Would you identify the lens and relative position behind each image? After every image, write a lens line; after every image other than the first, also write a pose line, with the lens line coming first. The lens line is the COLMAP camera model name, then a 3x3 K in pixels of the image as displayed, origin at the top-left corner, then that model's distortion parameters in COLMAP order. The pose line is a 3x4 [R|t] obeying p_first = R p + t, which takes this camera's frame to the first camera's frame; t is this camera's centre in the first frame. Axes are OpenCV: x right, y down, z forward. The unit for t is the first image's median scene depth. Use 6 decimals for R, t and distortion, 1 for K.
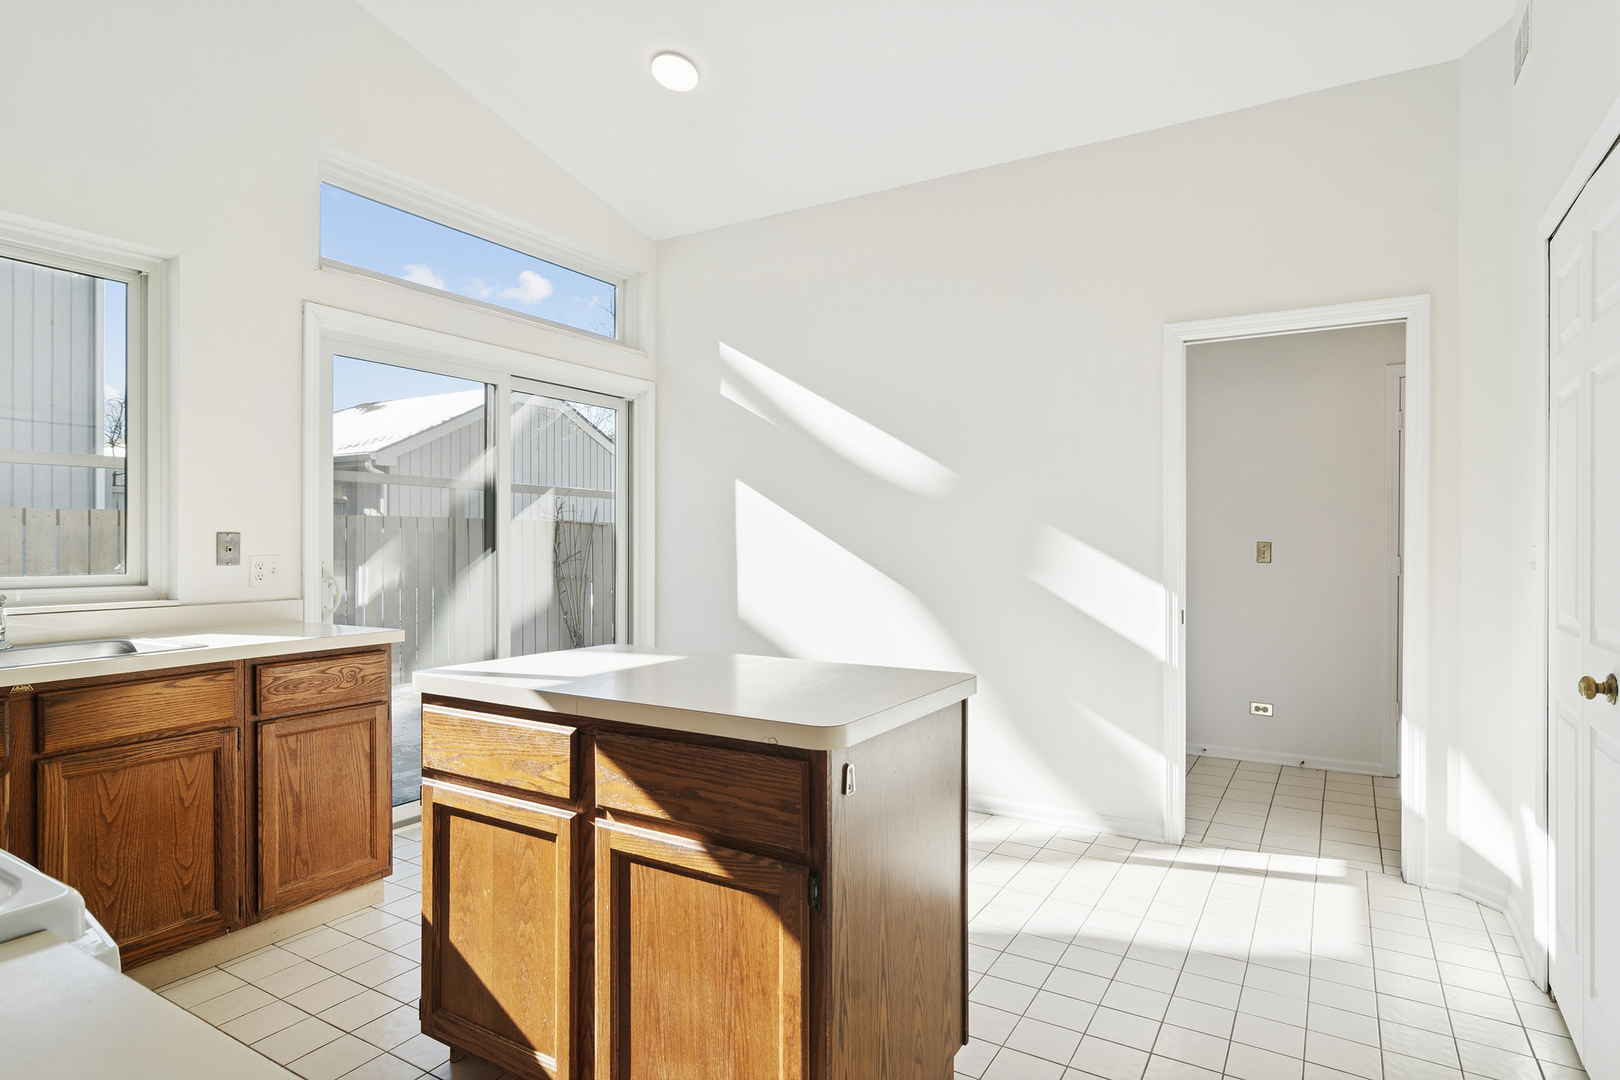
lens RADIAL K [[872.6, 0, 809.0], [0, 872.6, 543.2], [0, 0, 1]] dist [0.002452, 0.000796]
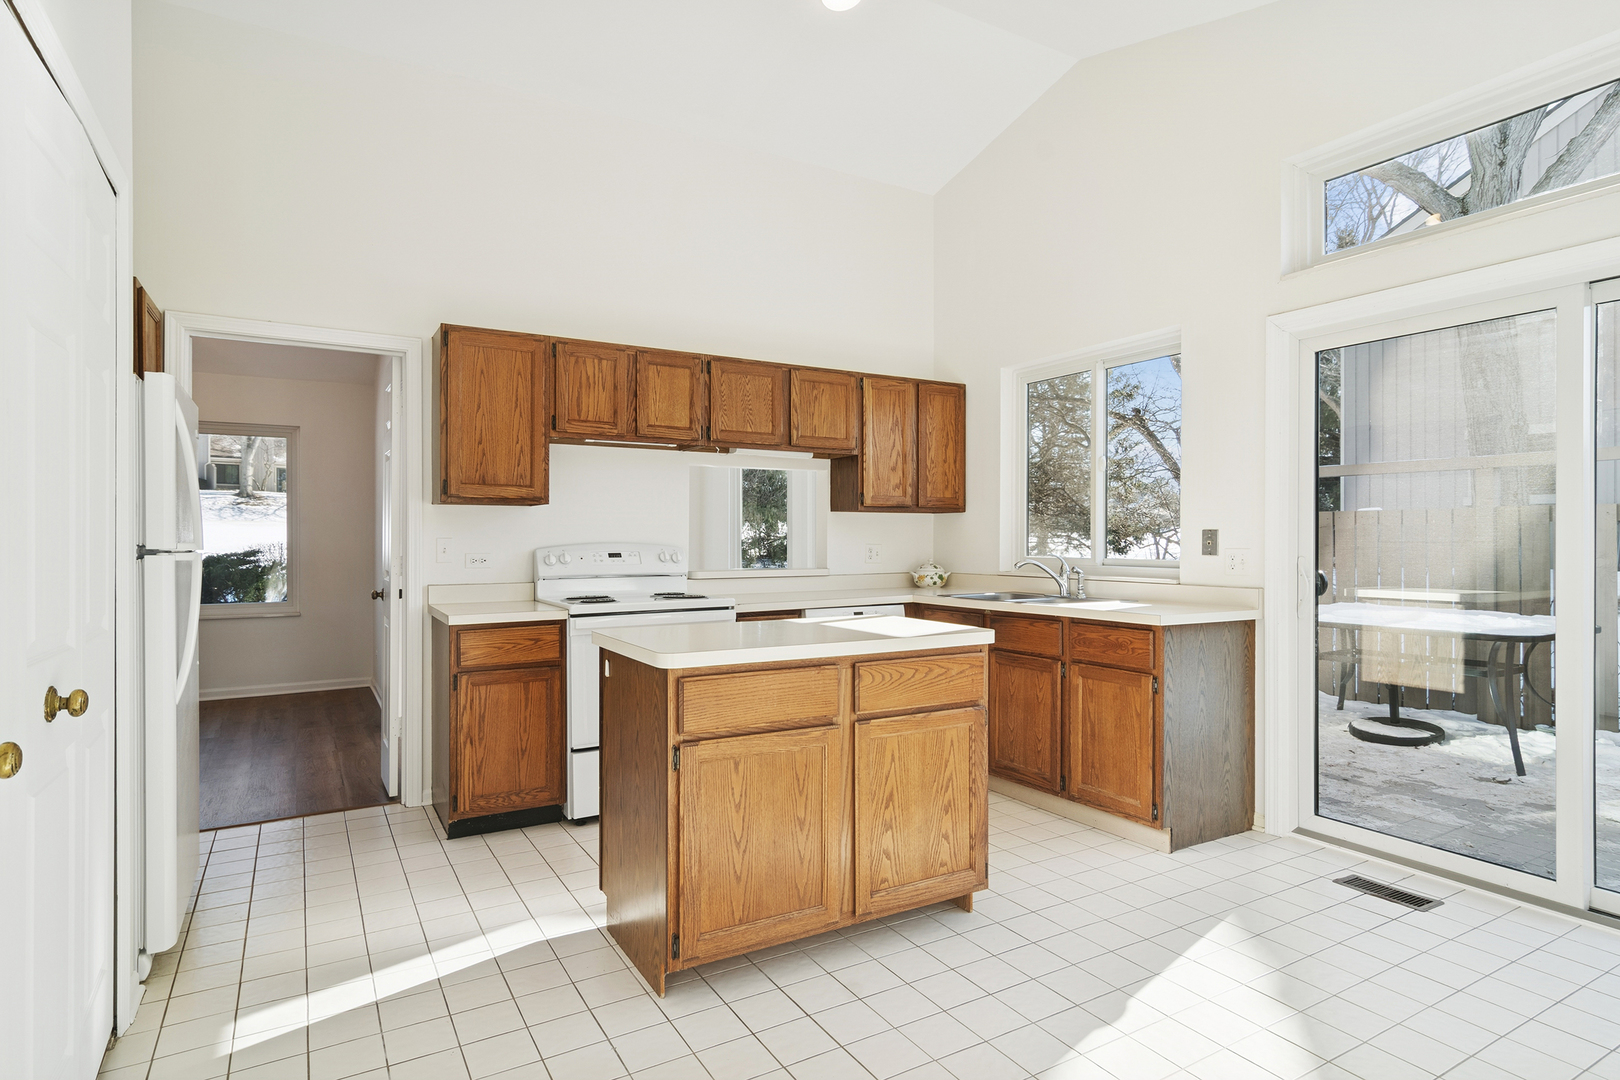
lens RADIAL K [[872.6, 0, 809.8], [0, 872.6, 542.2], [0, 0, 1]] dist [0.002452, 0.000796]
pose [[-0.468076, 0.000255, -0.883688, 0.820095], [0.002422, 0.999997, -0.000995, 0.006694], [0.883685, -0.002606, -0.468075, 1.250291]]
